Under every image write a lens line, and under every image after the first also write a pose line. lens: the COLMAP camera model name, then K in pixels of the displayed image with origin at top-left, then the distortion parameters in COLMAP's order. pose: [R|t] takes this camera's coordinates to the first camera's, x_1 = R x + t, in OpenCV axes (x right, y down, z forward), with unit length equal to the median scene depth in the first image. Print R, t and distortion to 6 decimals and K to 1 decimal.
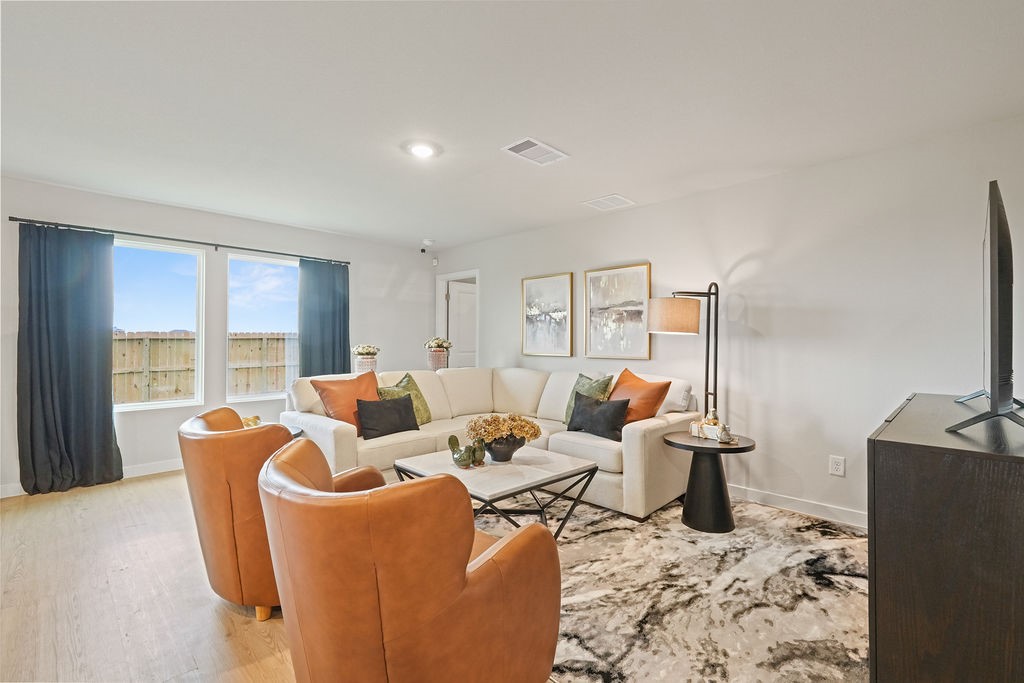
lens RADIAL K [[456.6, 0, 512.5], [0, 456.6, 337.9], [0, 0, 1]] dist [0.002072, -0.000127]
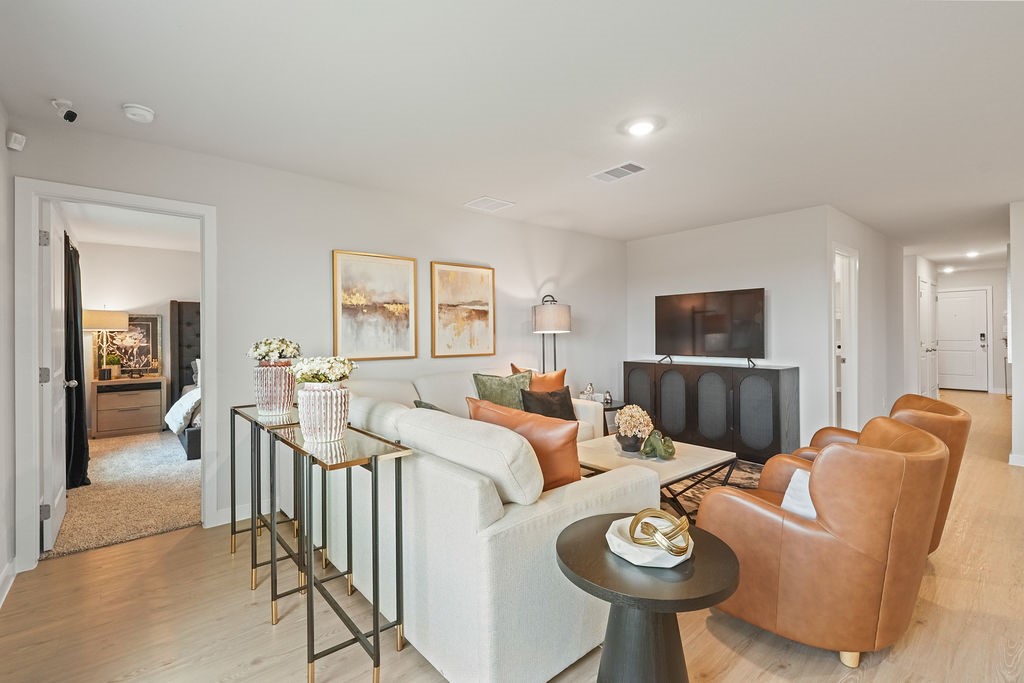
lens RADIAL K [[456.6, 0, 513.0], [0, 456.6, 338.9], [0, 0, 1]] dist [0.002072, -0.000127]
pose [[0.088631, -0.016603, 0.995926, -0.767385], [-0.002038, 0.999856, 0.016850, -0.010475], [-0.996062, -0.003523, 0.088584, 0.809830]]
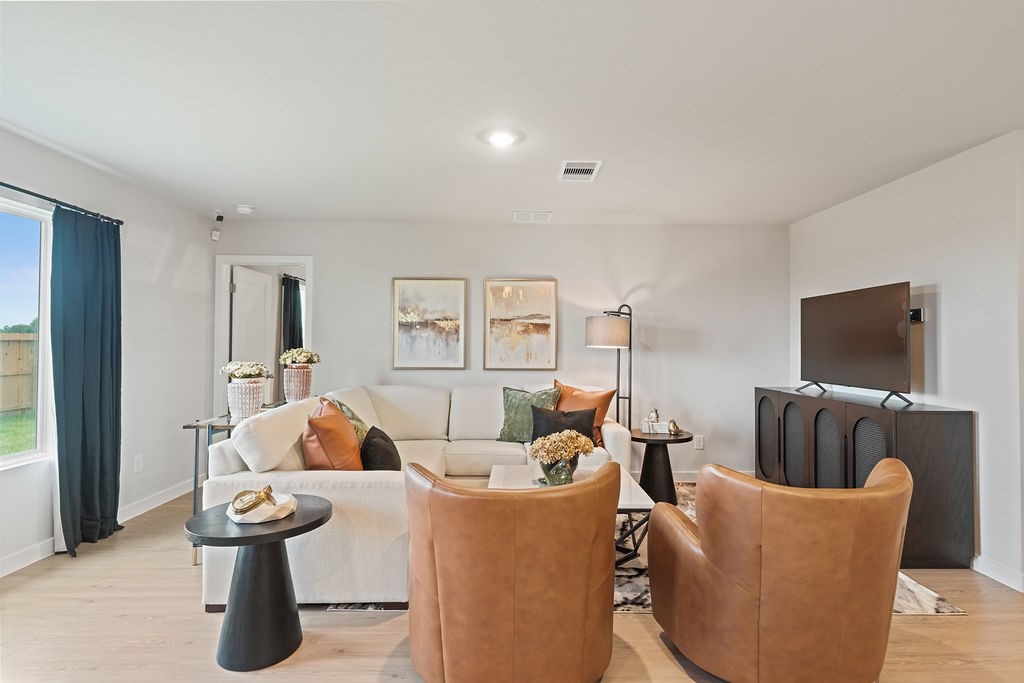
lens RADIAL K [[527.7, 0, 515.4], [0, 527.7, 342.6], [0, 0, 1]] dist [0.002221, -0.000511]
pose [[0.699993, 0.003548, 0.714140, -0.616591], [-0.009031, 0.999952, 0.003885, -0.020109], [-0.714092, -0.009169, 0.699992, 0.193557]]
